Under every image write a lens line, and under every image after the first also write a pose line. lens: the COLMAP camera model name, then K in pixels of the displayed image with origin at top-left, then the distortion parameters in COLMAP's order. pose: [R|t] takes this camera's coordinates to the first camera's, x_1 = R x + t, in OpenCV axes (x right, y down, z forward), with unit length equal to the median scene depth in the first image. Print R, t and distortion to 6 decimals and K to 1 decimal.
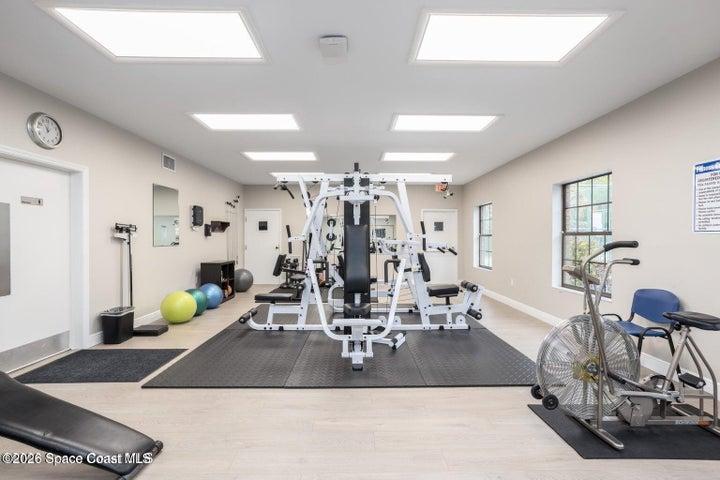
lens RADIAL K [[345.1, 0, 362.3], [0, 345.1, 237.8], [0, 0, 1]] dist [0.012443, 0.000197]
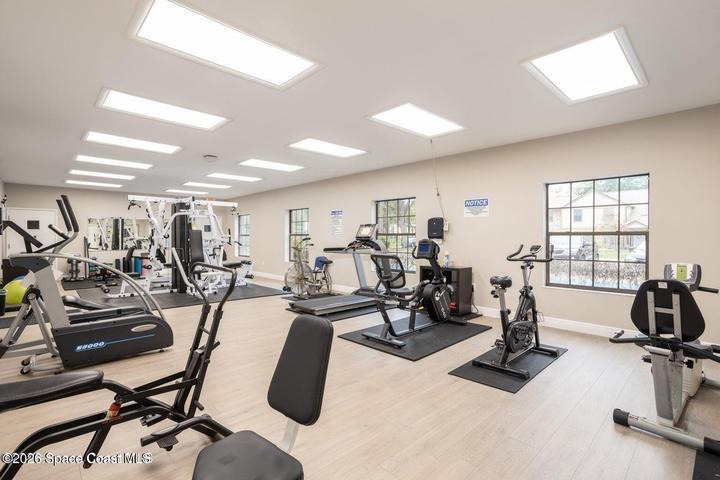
lens RADIAL K [[345.1, 0, 362.3], [0, 345.1, 237.8], [0, 0, 1]] dist [0.012443, 0.000197]
pose [[0.733918, -0.003054, 0.679232, -0.501724], [0.000925, 0.999993, 0.003497, 0.000105], [-0.679238, -0.001938, 0.733916, -0.801343]]
